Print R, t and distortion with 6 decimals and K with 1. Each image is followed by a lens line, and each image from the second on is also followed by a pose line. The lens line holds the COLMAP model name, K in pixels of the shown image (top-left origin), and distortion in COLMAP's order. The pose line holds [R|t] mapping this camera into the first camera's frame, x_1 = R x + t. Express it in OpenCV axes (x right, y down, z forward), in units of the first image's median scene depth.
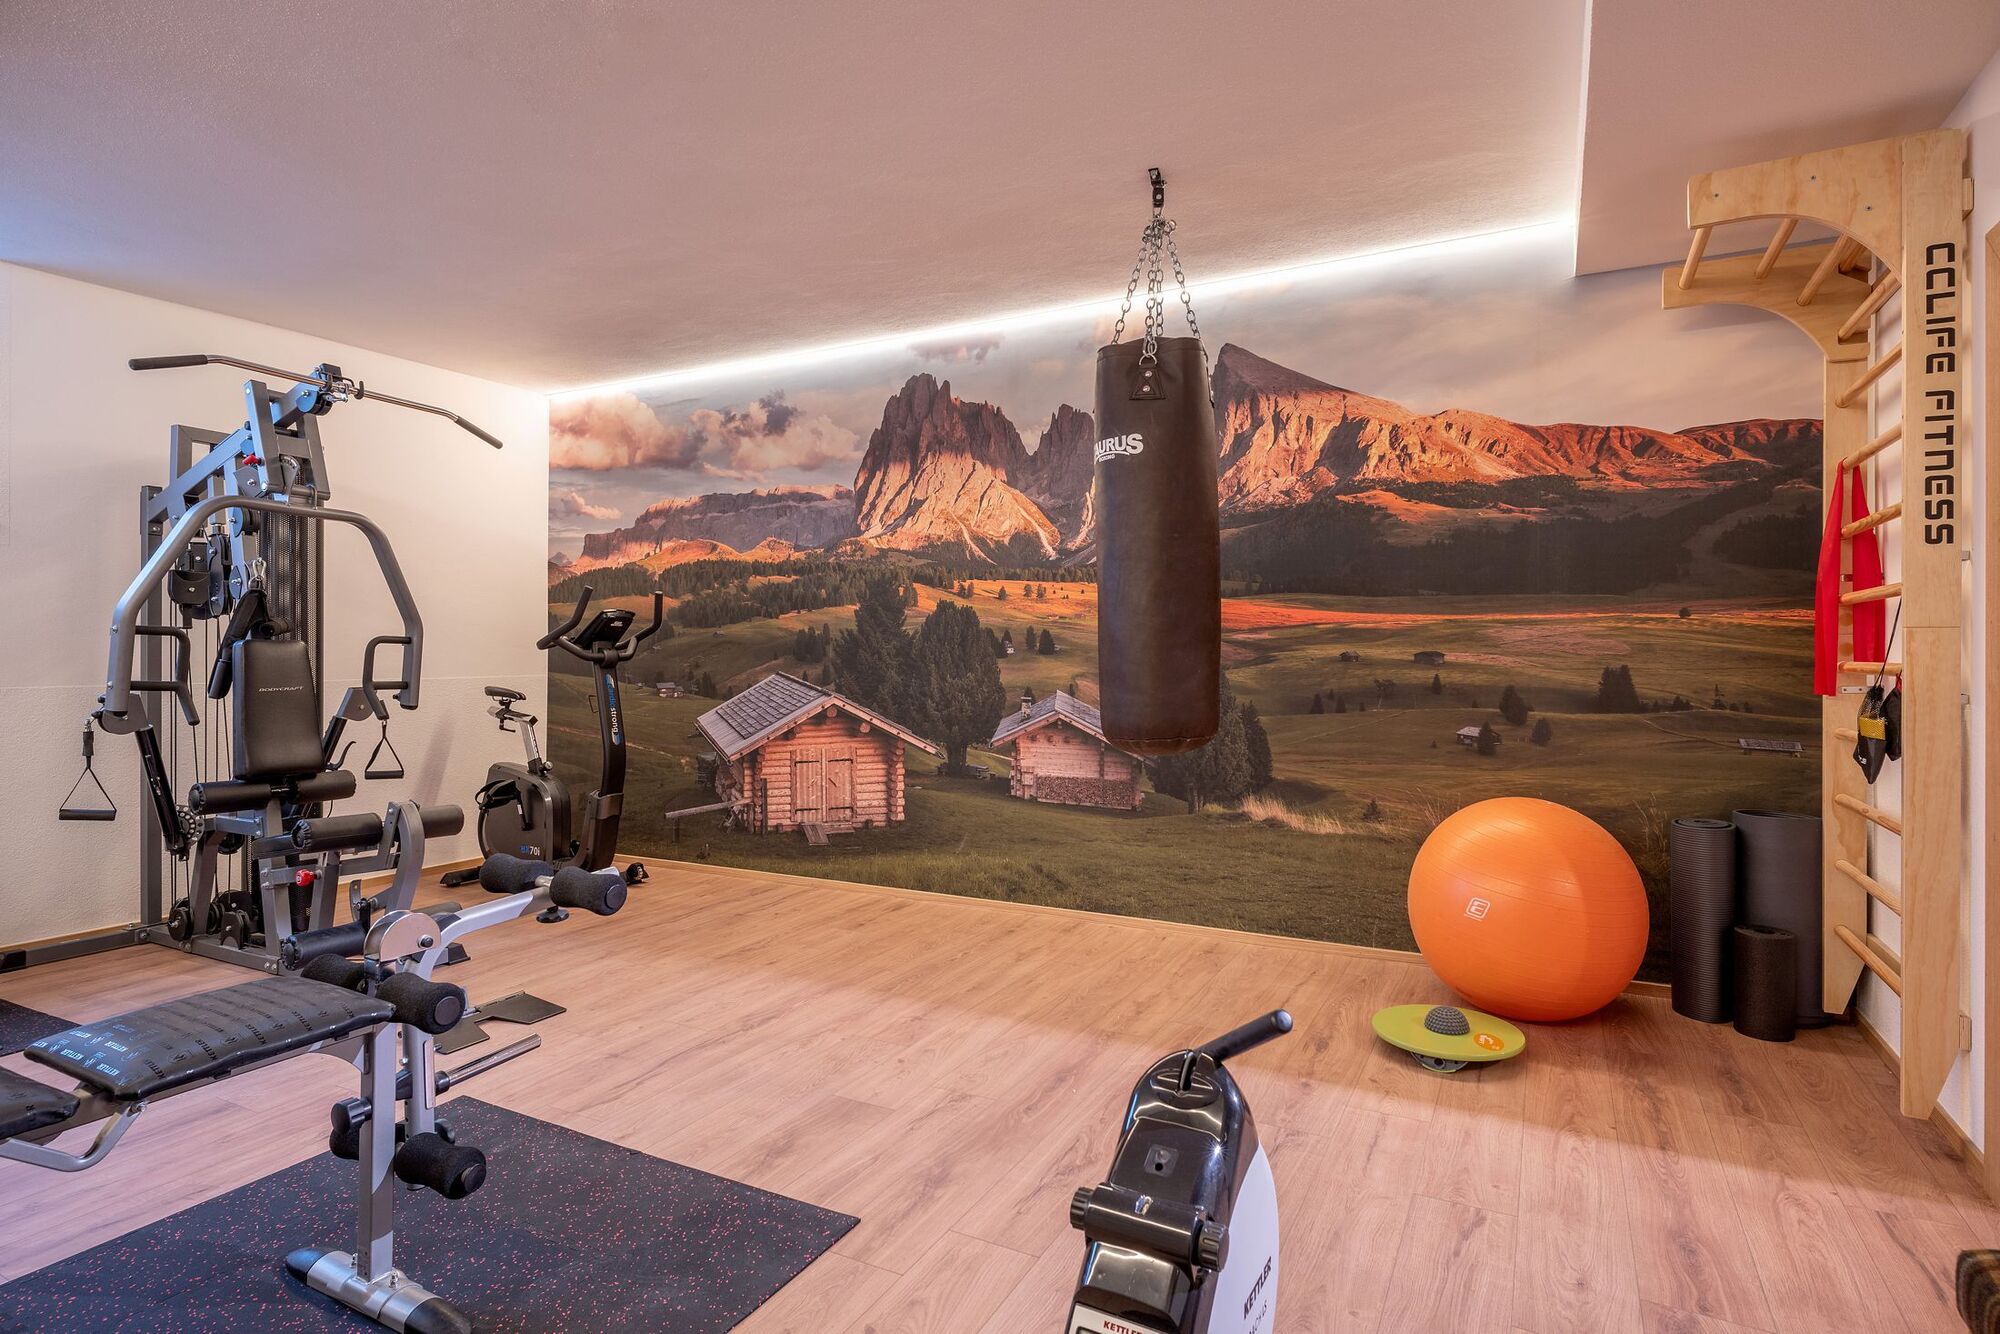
lens RADIAL K [[1028.6, 0, 1000.5], [0, 1028.6, 658.3], [0, 0, 1]] dist [0.000188, -0.000036]
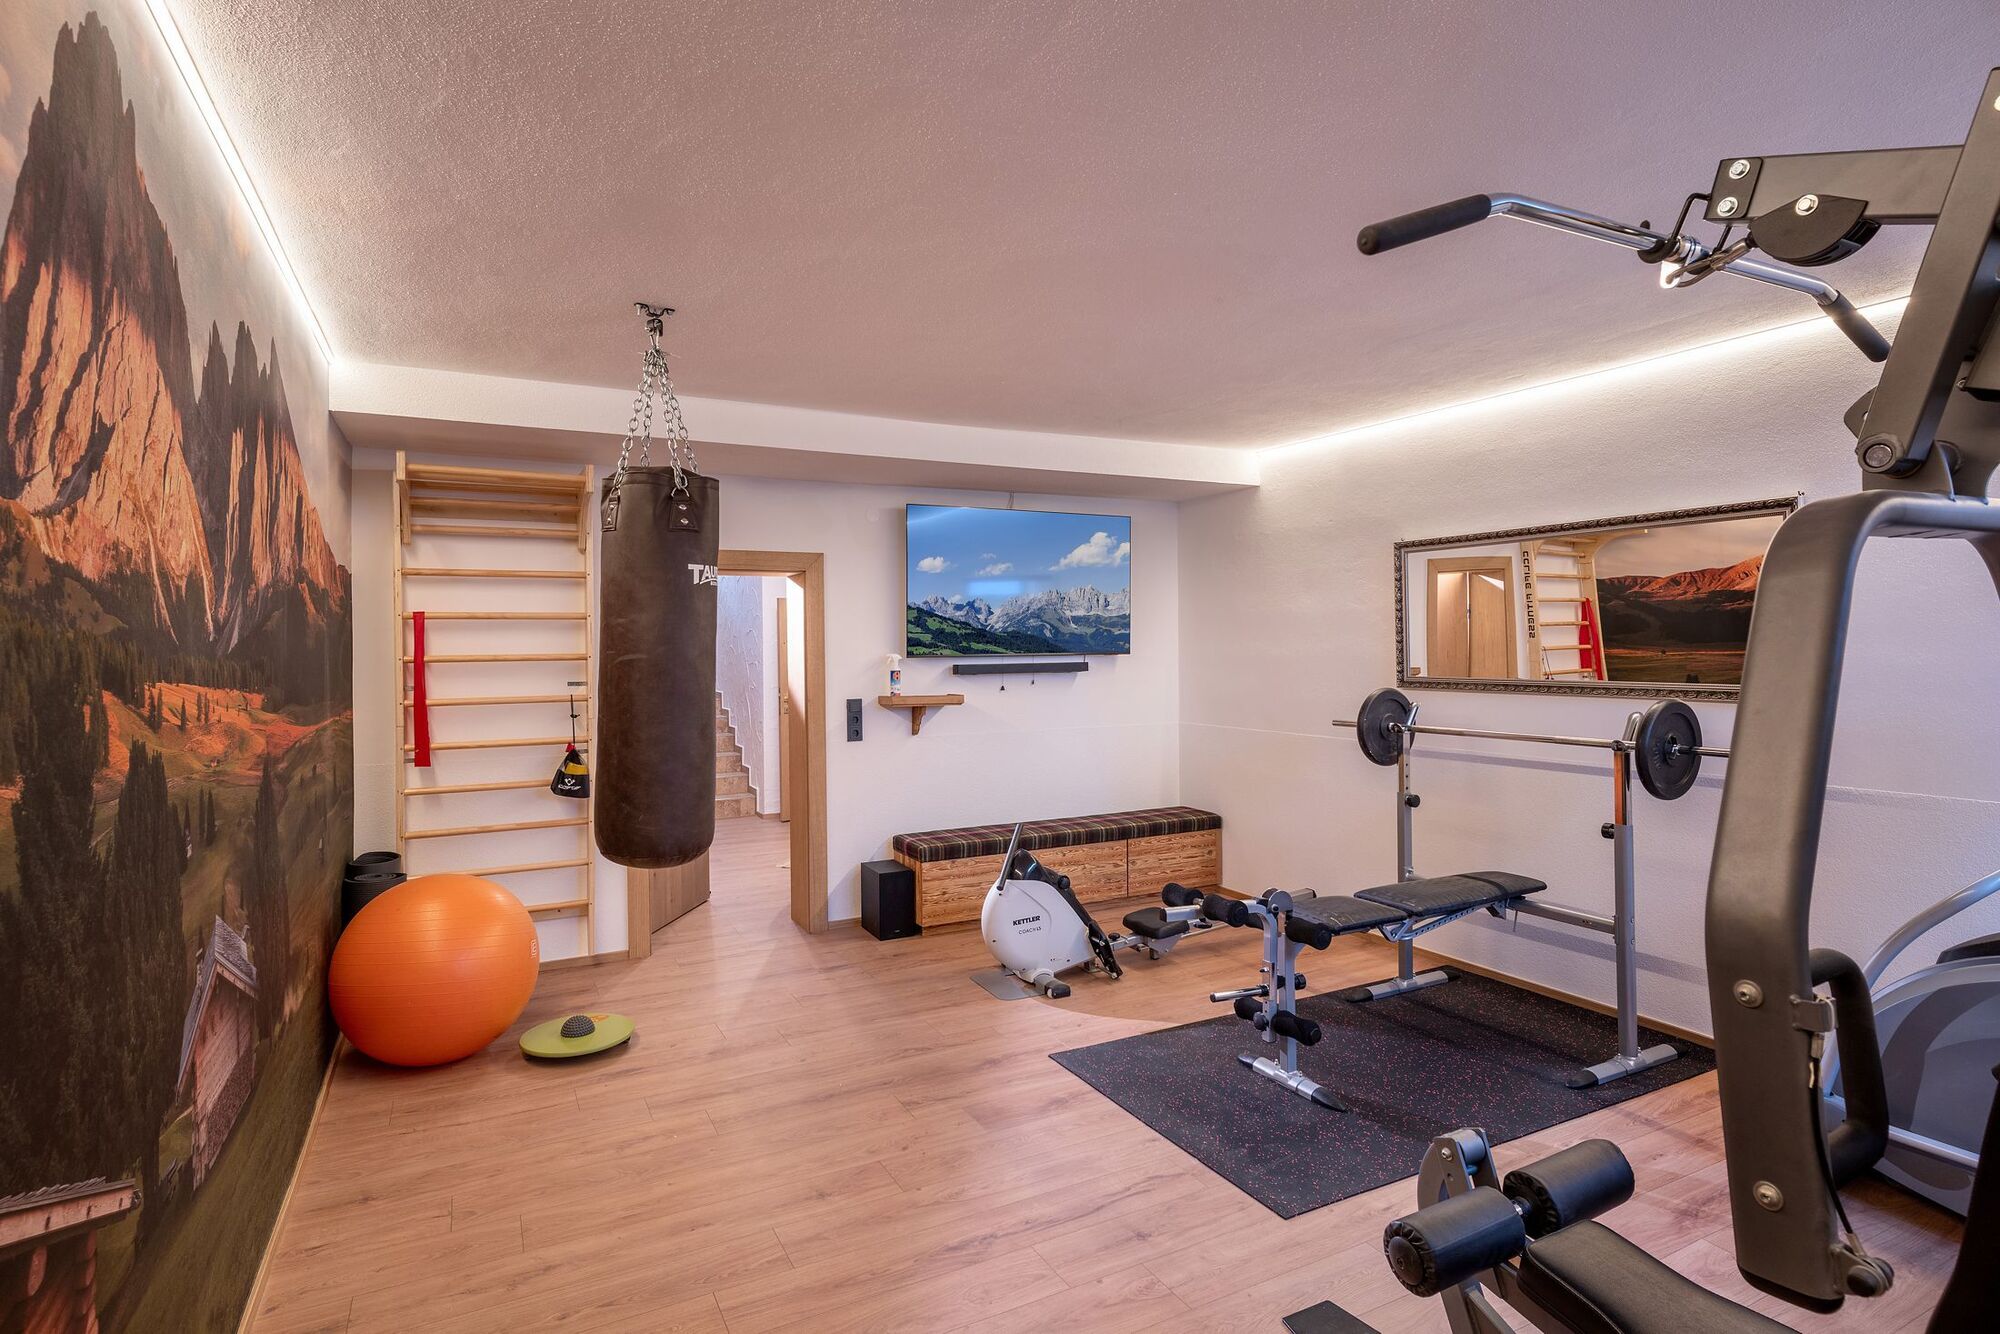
lens RADIAL K [[1028.6, 0, 999.6], [0, 1028.6, 662.7], [0, 0, 1]] dist [0.000188, -0.000036]
pose [[-0.822601, 0.002201, 0.568615, -0.830720], [0.013996, 0.999768, 0.016377, -0.143559], [-0.568447, 0.021430, -0.822440, 1.899172]]
